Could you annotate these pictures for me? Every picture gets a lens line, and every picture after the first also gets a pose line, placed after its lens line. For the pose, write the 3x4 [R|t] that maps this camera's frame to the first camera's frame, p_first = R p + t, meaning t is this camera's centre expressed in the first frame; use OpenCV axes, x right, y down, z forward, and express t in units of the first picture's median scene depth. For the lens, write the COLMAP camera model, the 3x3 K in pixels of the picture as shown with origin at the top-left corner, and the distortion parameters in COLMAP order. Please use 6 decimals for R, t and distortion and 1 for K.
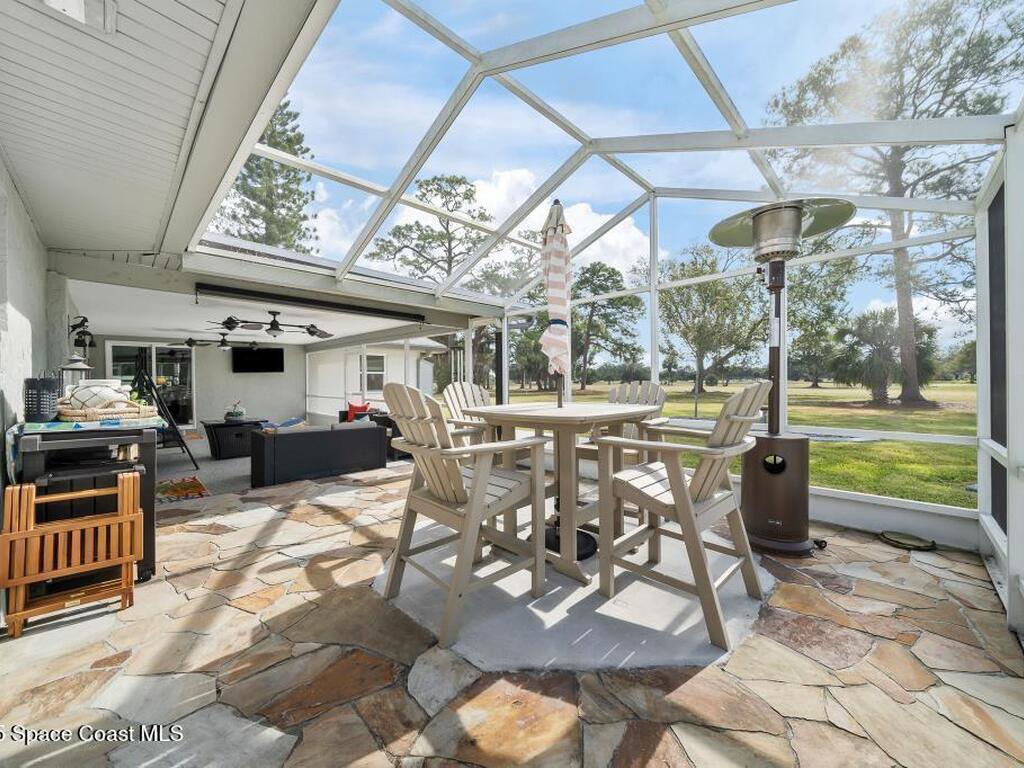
lens RADIAL K [[395.5, 0, 510.3], [0, 395.5, 381.8], [0, 0, 1]] dist [0.000188, 0.000026]
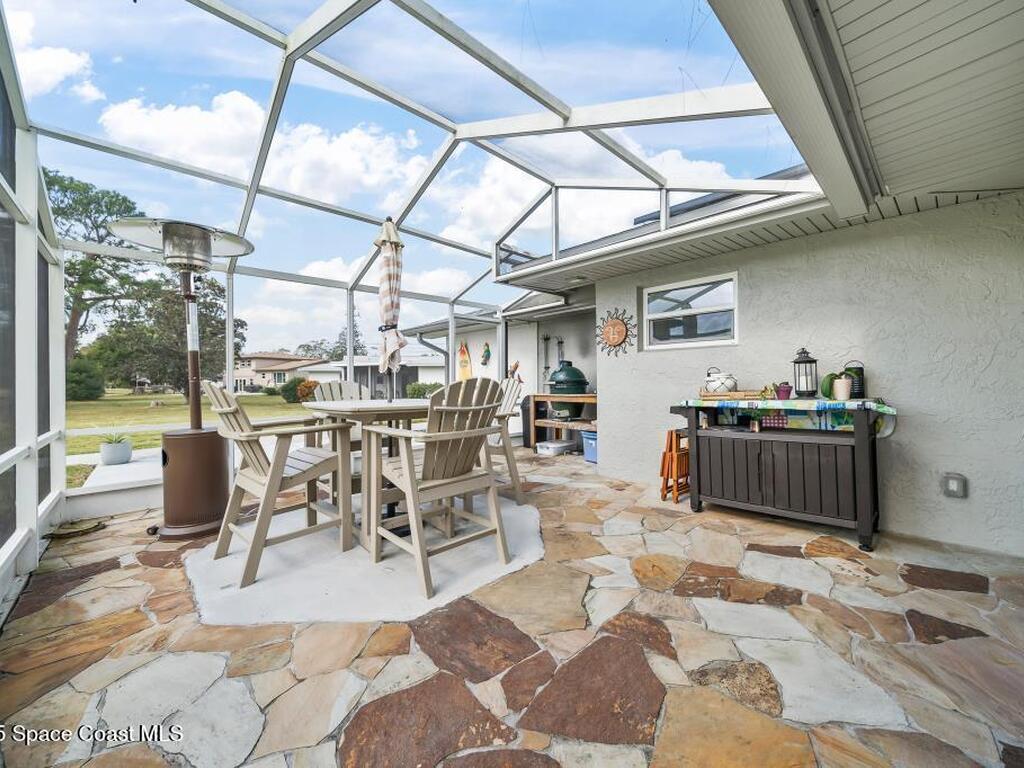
lens RADIAL K [[395.5, 0, 513.5], [0, 395.5, 379.8], [0, 0, 1]] dist [0.000188, 0.000026]
pose [[-0.999176, 0.003764, 0.040405, -0.203626], [0.003298, 0.999927, -0.011587, 0.022476], [-0.040446, -0.011444, -0.999116, 1.591768]]
